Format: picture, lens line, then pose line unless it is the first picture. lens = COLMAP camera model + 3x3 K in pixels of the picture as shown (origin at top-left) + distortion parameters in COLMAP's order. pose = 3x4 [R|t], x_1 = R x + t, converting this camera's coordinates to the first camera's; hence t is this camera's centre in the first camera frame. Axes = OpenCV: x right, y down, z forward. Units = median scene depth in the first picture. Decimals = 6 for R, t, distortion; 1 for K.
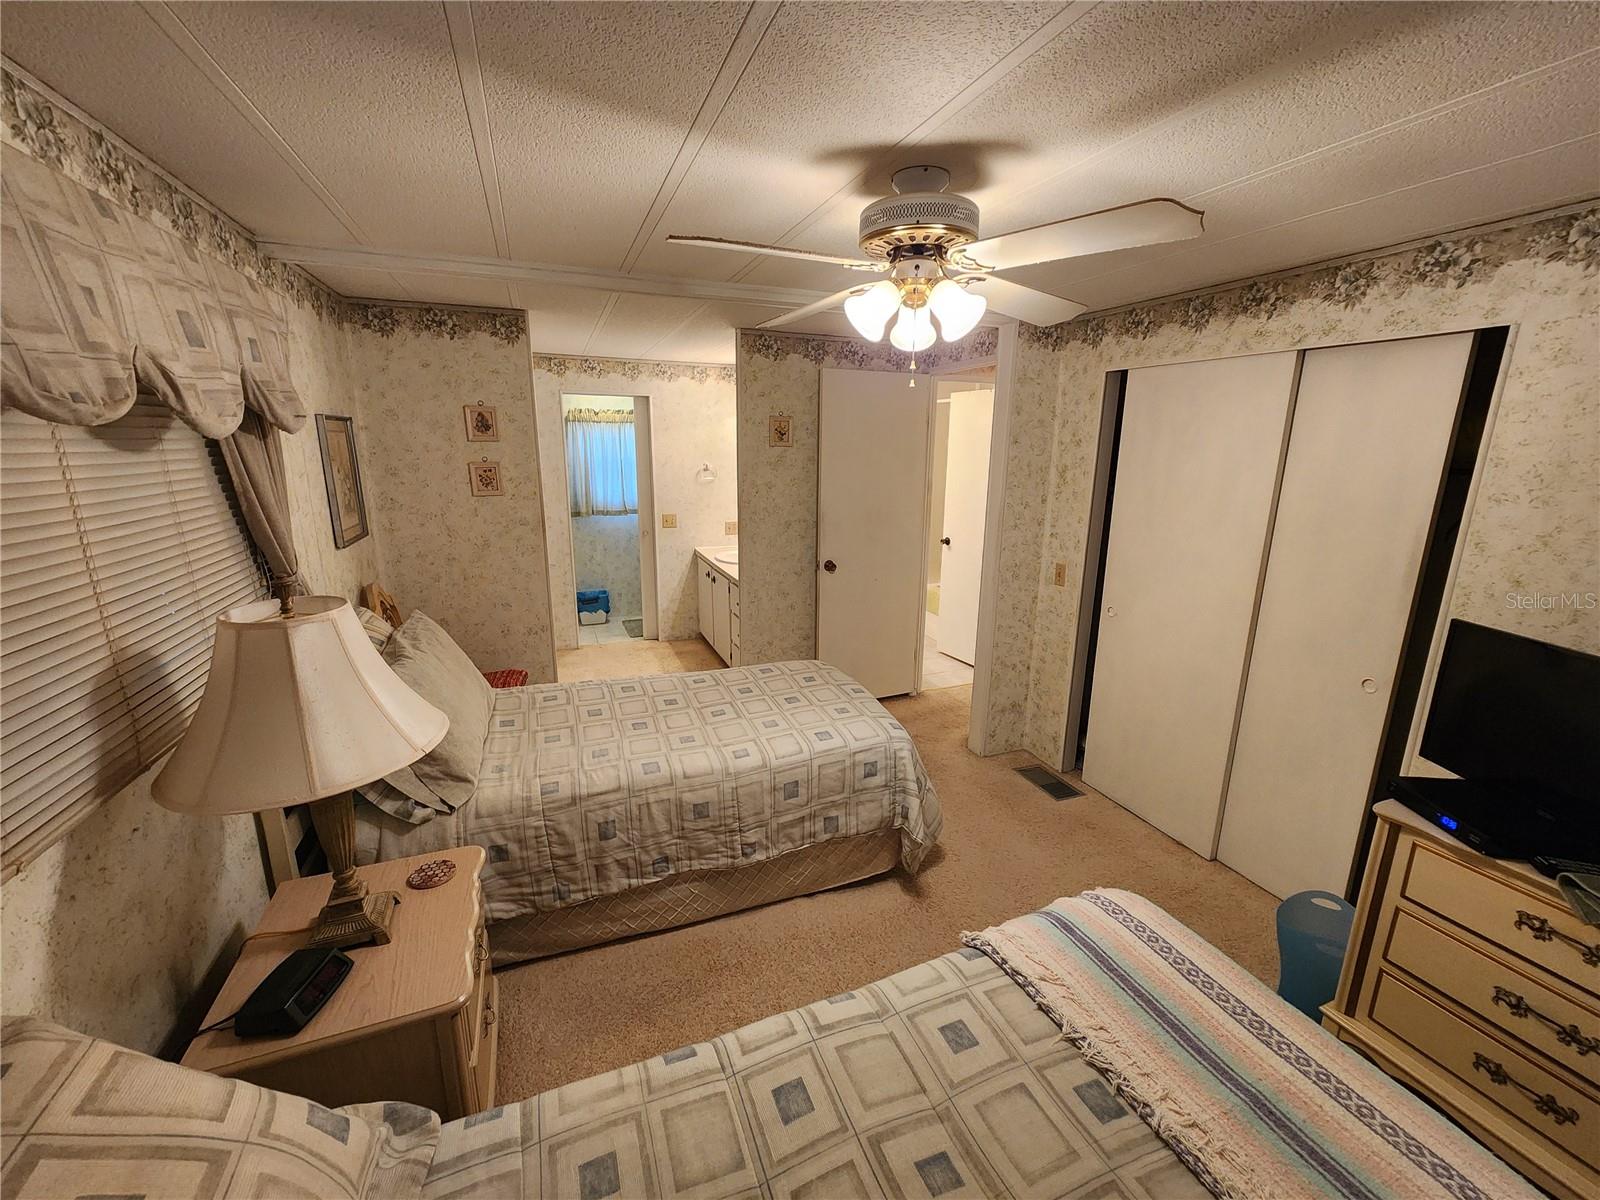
lens RADIAL K [[666.4, 0, 800.0], [0, 666.4, 600.0], [0, 0, 1]] dist [0.000158, 0.000879]
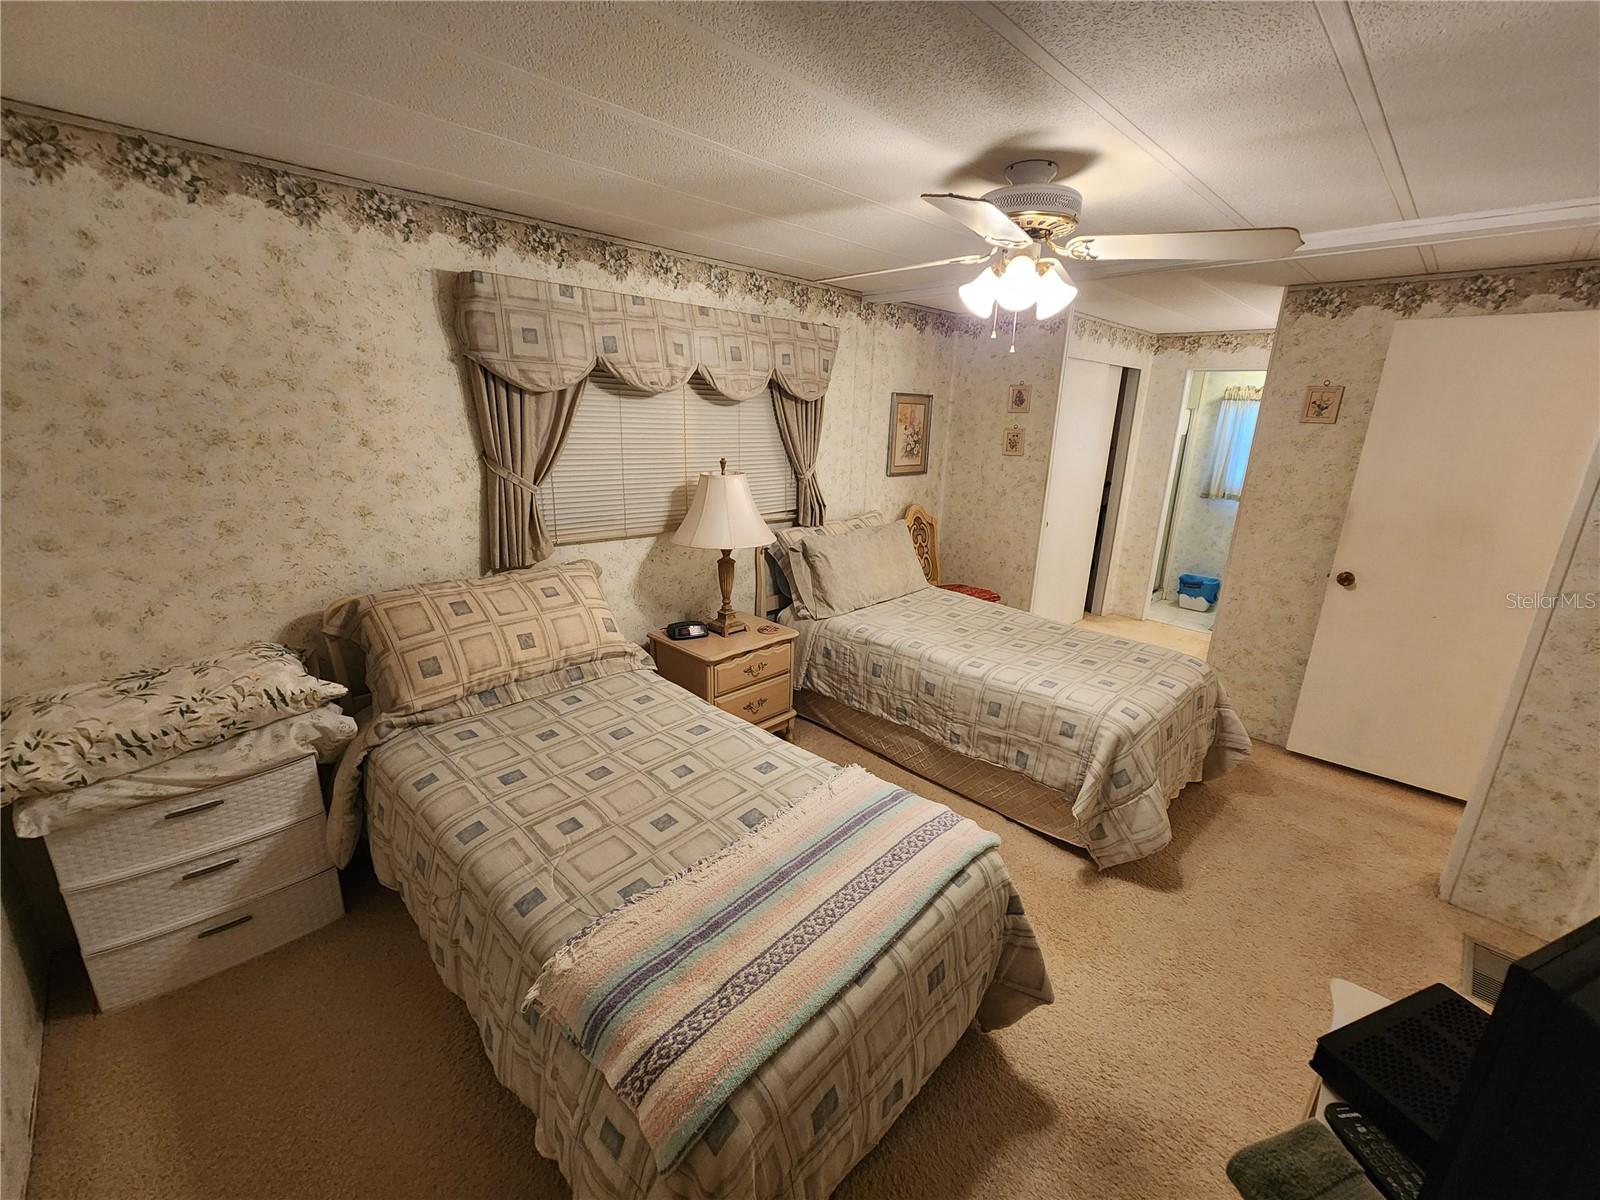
lens RADIAL K [[666.4, 0, 800.0], [0, 666.4, 600.0], [0, 0, 1]] dist [0.000158, 0.000879]
pose [[0.389218, 0.252611, -0.885831, 0.698943], [-0.238672, 0.956477, 0.167889, -0.008957], [0.889688, 0.146078, 0.432569, 0.141676]]
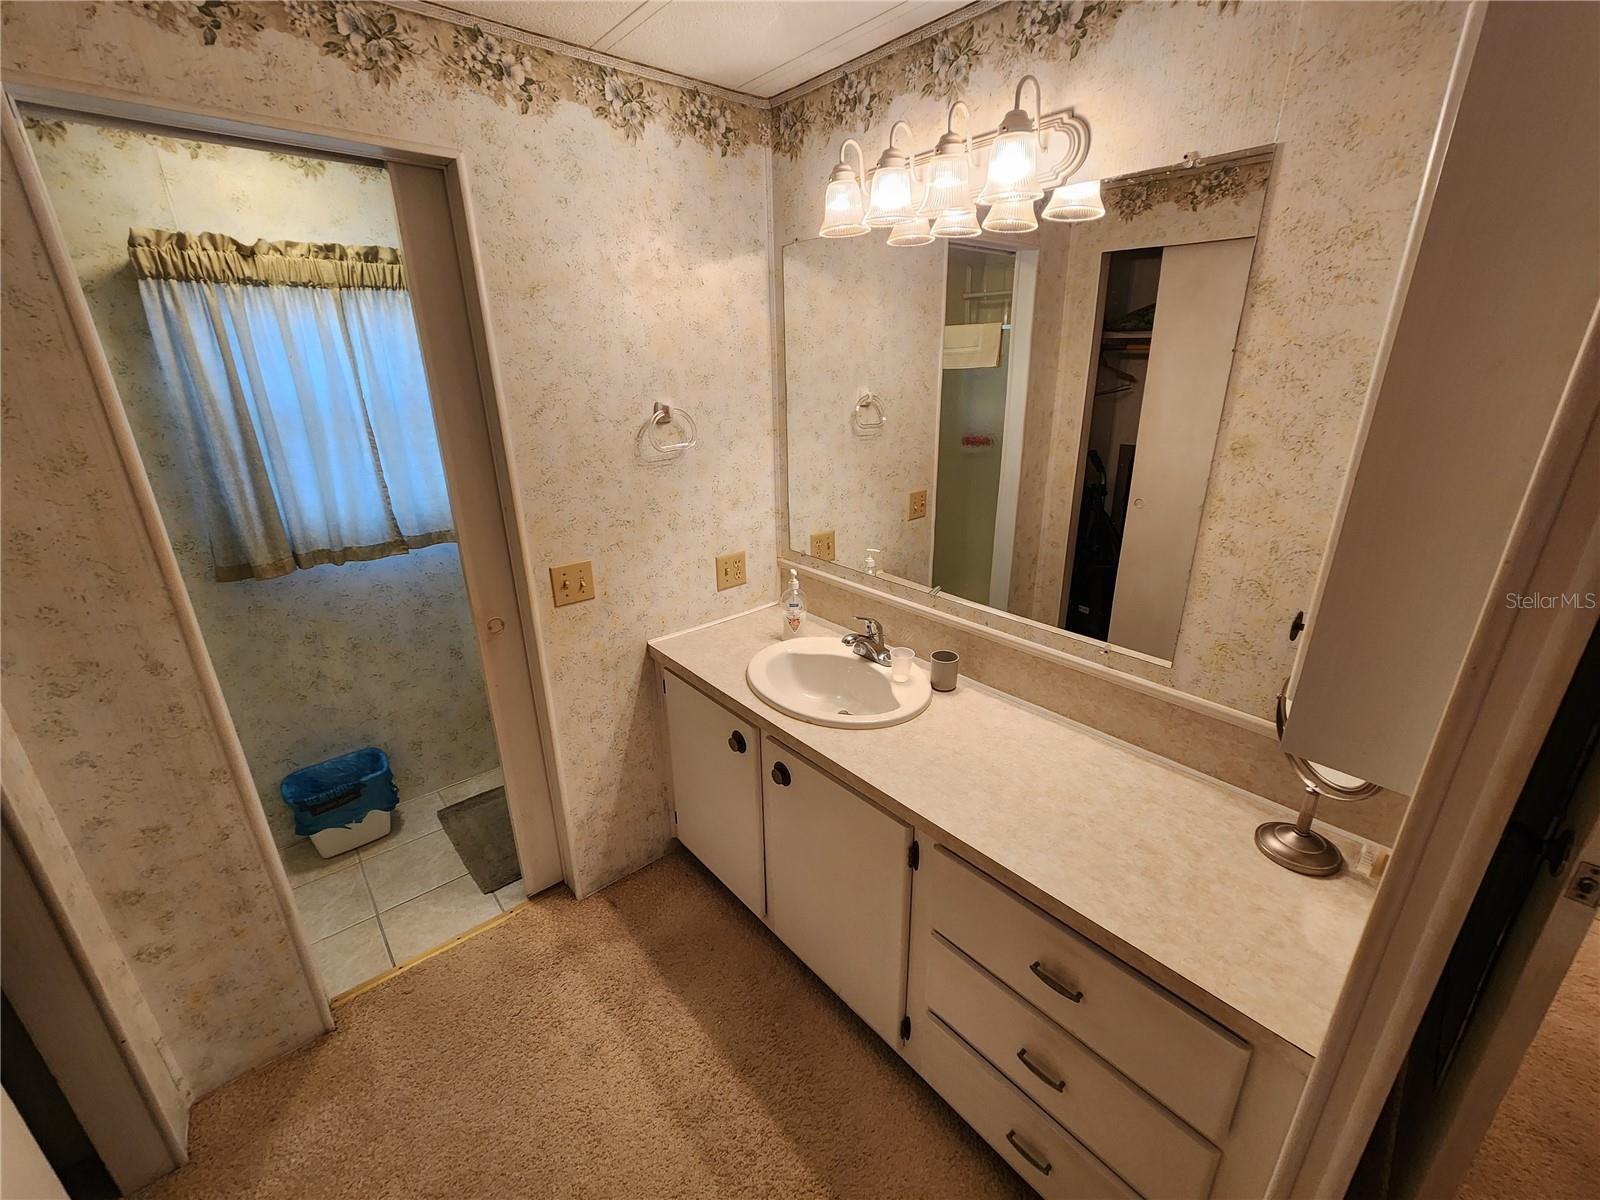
lens RADIAL K [[666.4, 0, 800.0], [0, 666.4, 600.0], [0, 0, 1]] dist [0.000158, 0.000879]
pose [[0.941692, -0.136959, 0.307341, -0.362086], [0.101537, 0.986498, 0.128498, -0.267897], [-0.320790, -0.089799, 0.942884, 1.223665]]
